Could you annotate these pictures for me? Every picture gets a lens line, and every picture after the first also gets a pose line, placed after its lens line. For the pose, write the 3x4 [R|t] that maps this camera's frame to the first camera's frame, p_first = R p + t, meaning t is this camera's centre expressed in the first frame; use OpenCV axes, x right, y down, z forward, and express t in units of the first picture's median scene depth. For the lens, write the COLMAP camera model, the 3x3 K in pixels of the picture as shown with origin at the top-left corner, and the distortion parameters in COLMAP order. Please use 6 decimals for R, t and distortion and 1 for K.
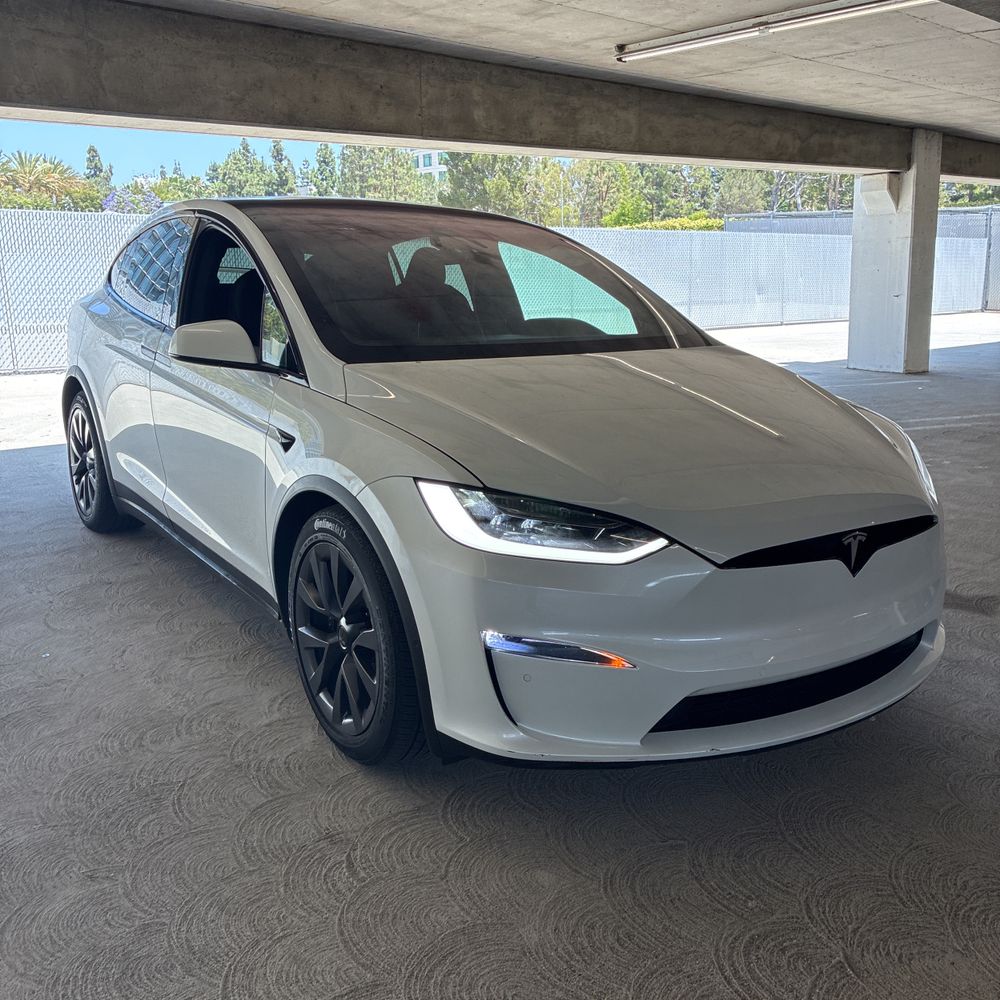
lens RADIAL K [[1008.4, 0, 492.8], [0, 1008.4, 495.9], [0, 0, 1]] dist [0.060784, -0.085132]
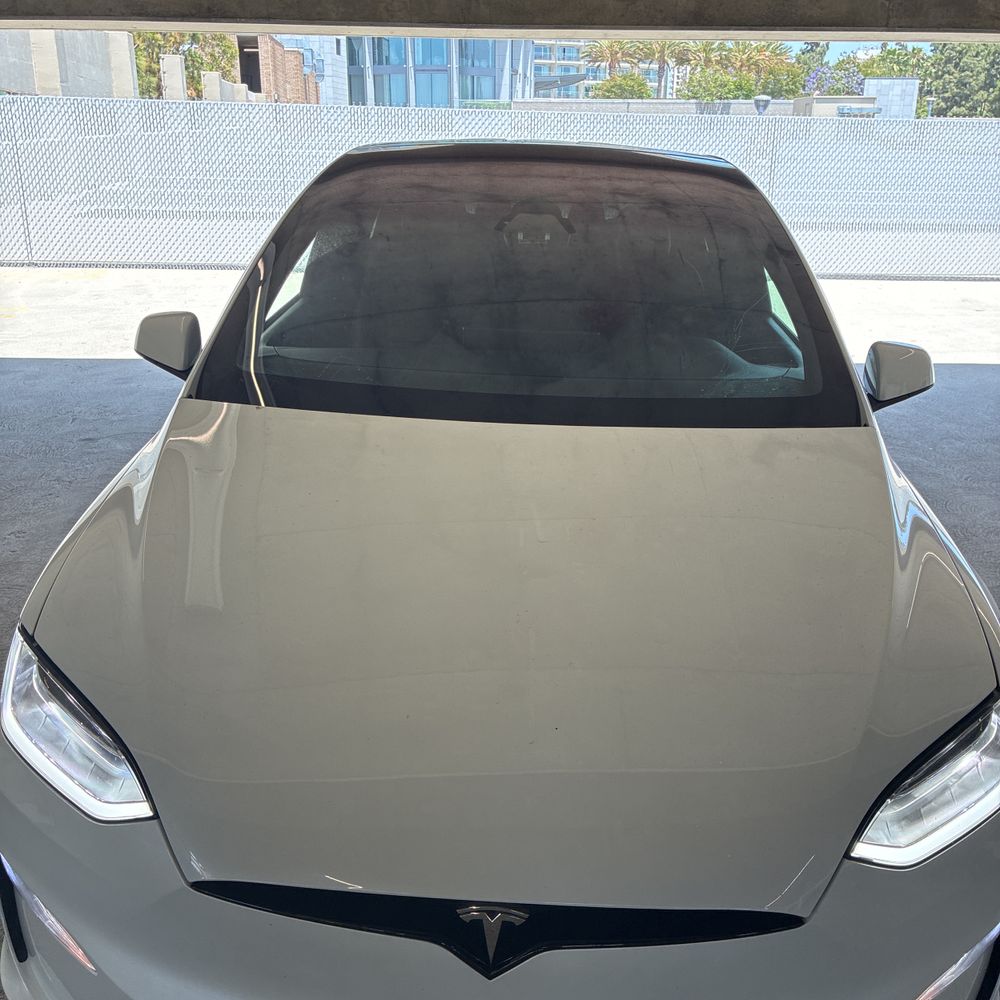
lens RADIAL K [[1008.4, 0, 492.8], [0, 1008.4, 495.9], [0, 0, 1]] dist [0.060784, -0.085132]
pose [[0.800207, 0.216189, -0.559402, 0.246266], [-0.154029, 0.975563, 0.156687, -0.104204], [0.579606, -0.039218, 0.813953, 0.231933]]
